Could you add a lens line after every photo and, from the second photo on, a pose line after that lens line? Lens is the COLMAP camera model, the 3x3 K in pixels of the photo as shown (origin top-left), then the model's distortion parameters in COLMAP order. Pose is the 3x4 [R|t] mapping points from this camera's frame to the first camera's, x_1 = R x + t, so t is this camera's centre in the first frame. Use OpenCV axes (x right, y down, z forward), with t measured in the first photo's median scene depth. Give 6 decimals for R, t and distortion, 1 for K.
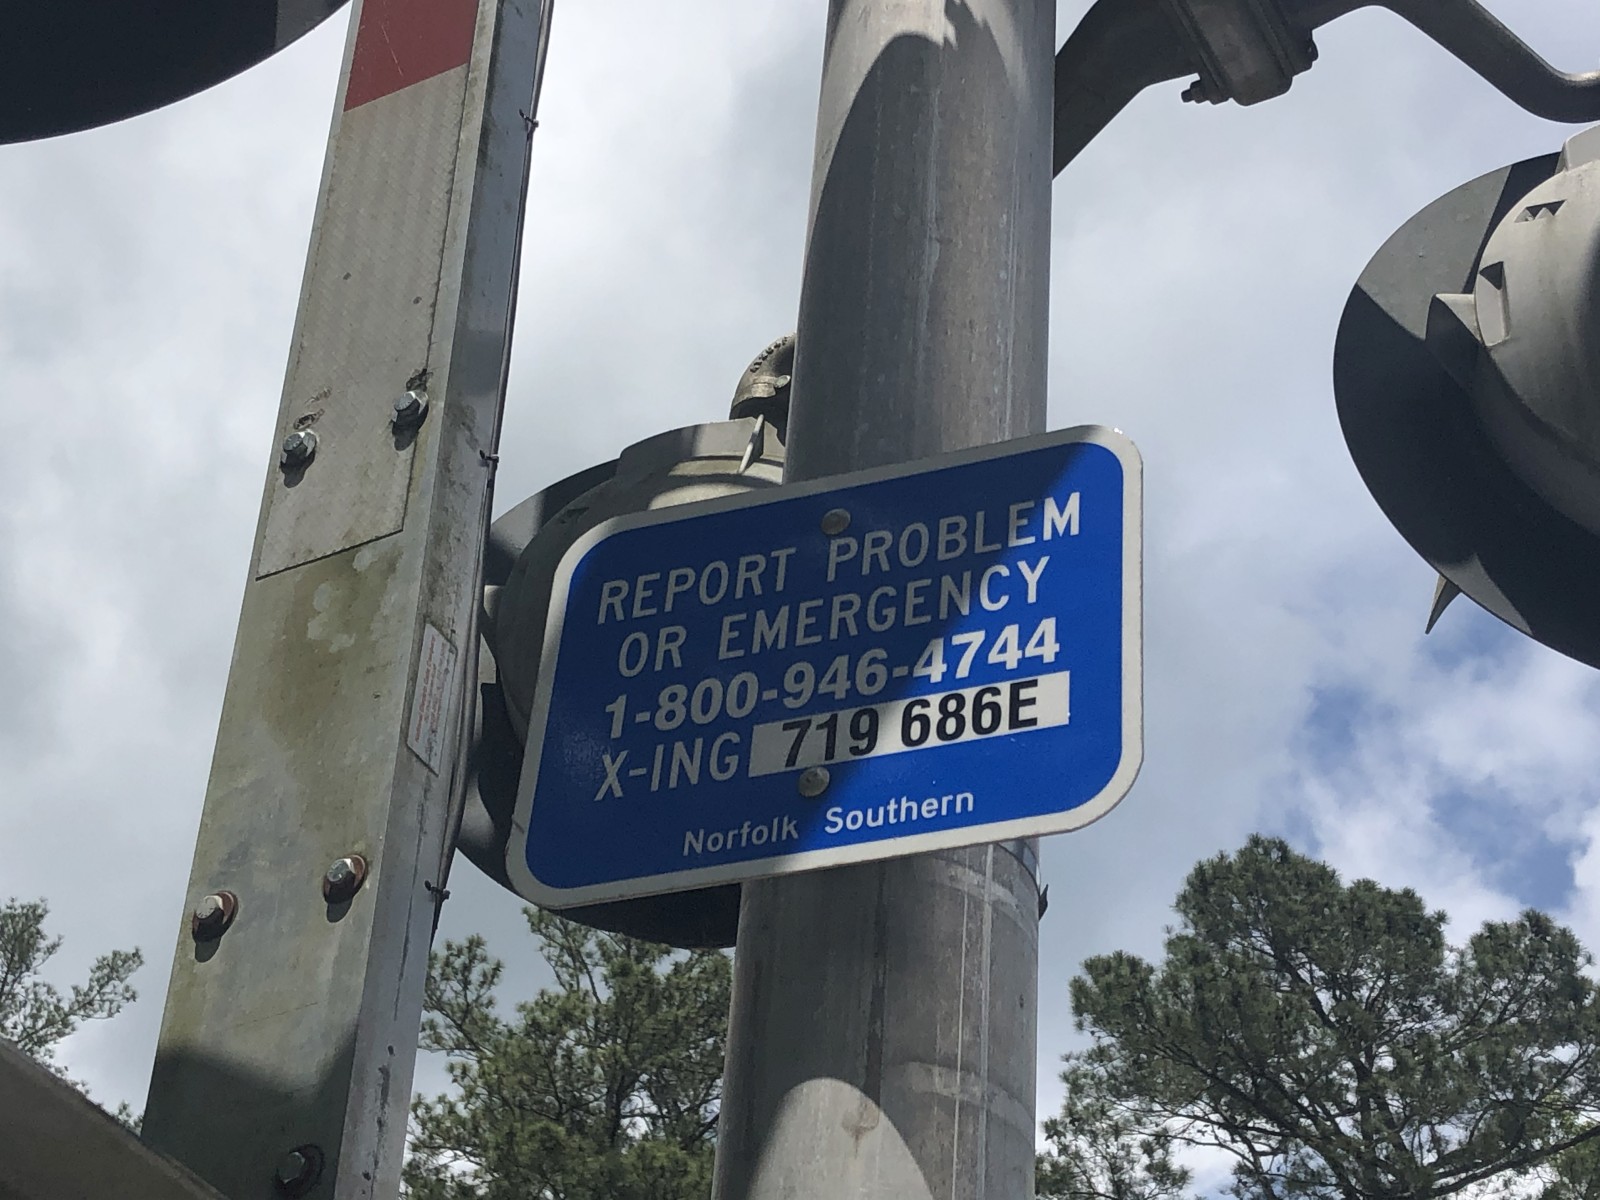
lens RADIAL K [[2844.4, 0, 800.9], [0, 2844.4, 563.0], [0, 0, 1]] dist [0.085648, -0.174681]
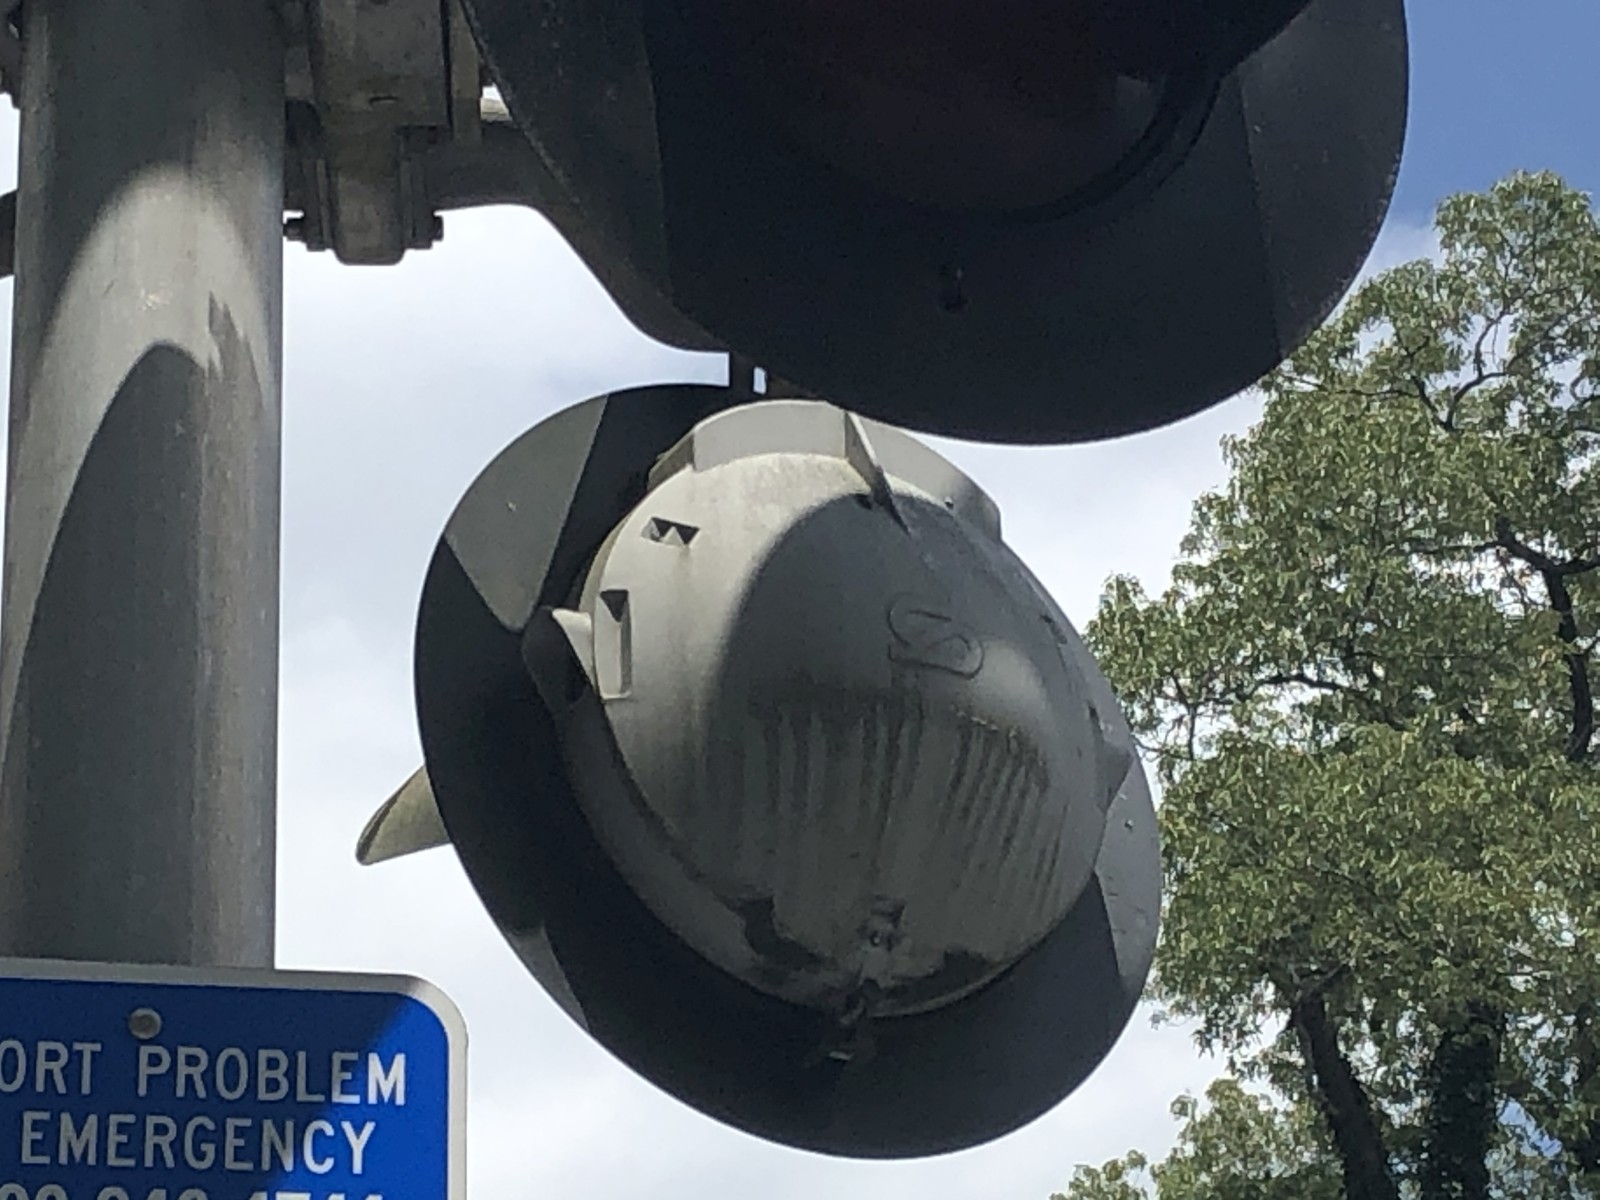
lens RADIAL K [[5720.2, 0, 797.4], [0, 5720.2, 600.2], [0, 0, 1]] dist [0.268021, 0.967205]
pose [[0.860749, 0.155366, 0.484740, -0.797314], [-0.247224, 0.960022, 0.131294, -0.482441], [-0.444962, -0.232850, 0.864748, -0.800834]]
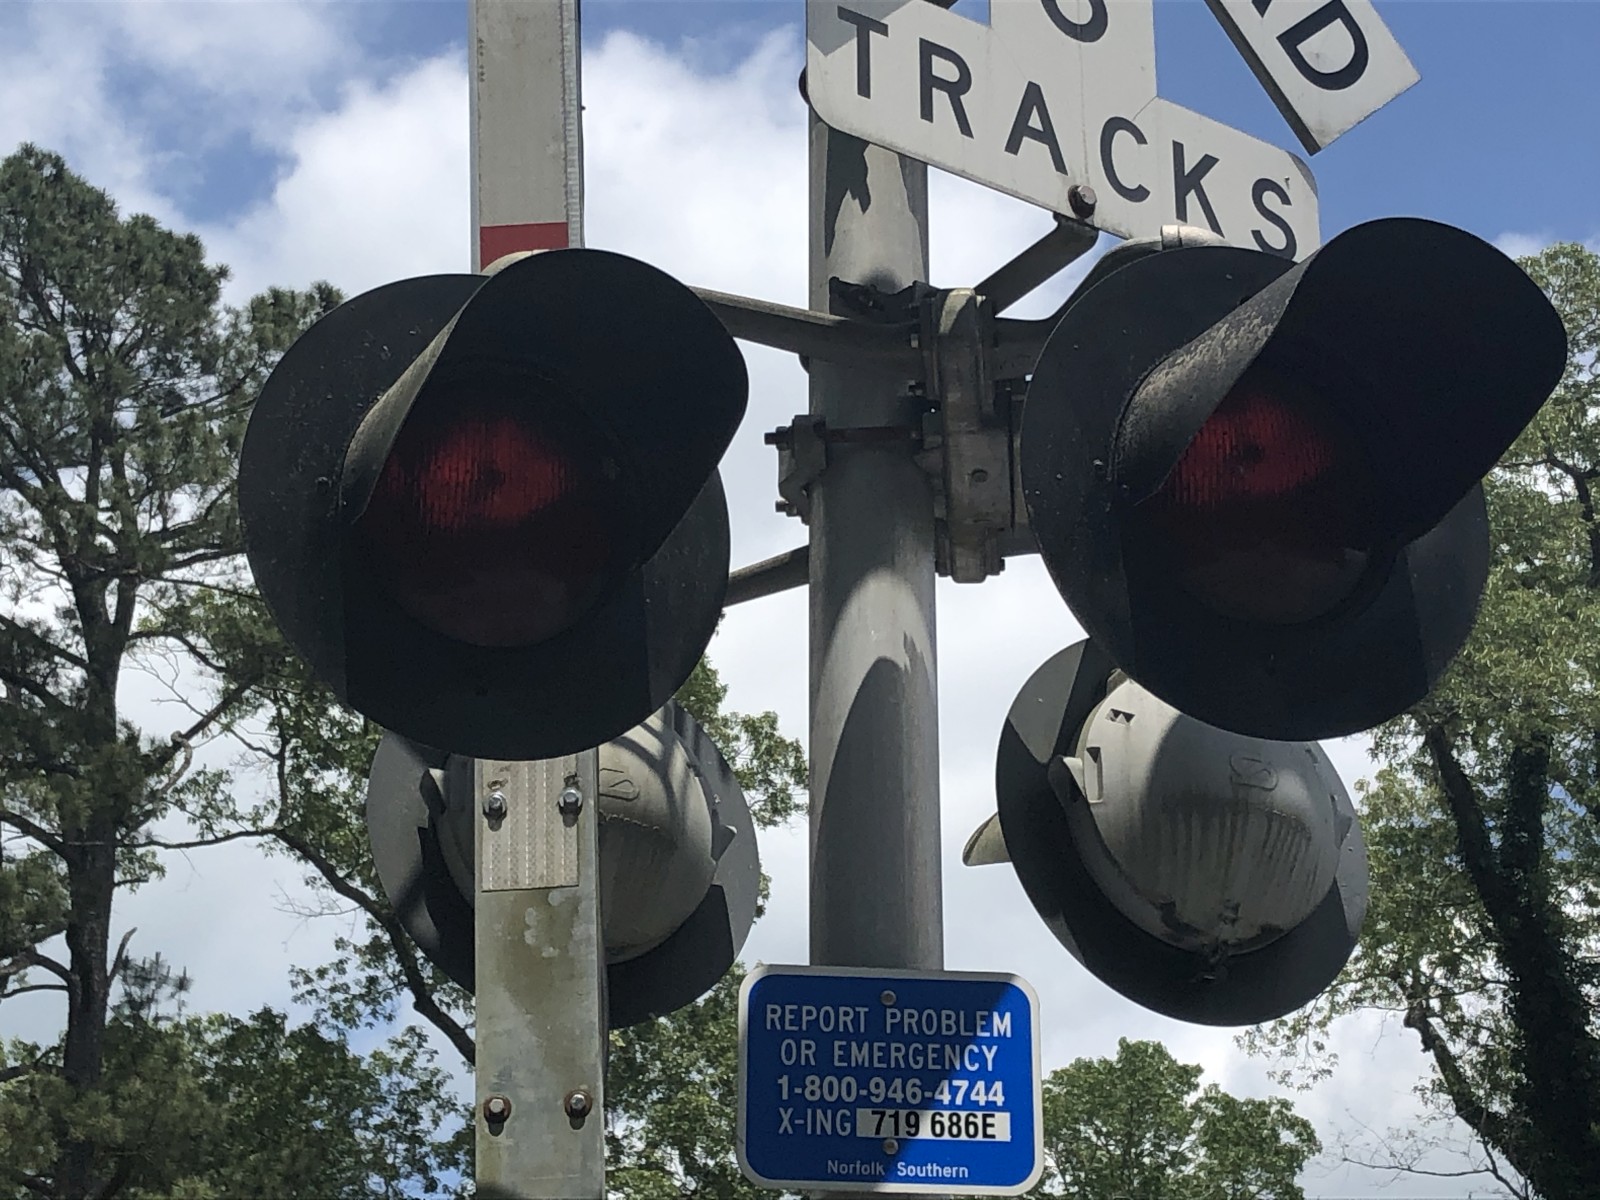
lens RADIAL K [[3290.0, 0, 801.3], [0, 3290.0, 595.8], [0, 0, 1]] dist [0.232509, -0.634996]
pose [[0.906949, 0.128118, 0.401284, -1.084238], [-0.217250, 0.958422, 0.185014, -0.751585], [-0.360896, -0.254977, 0.897073, -1.106825]]
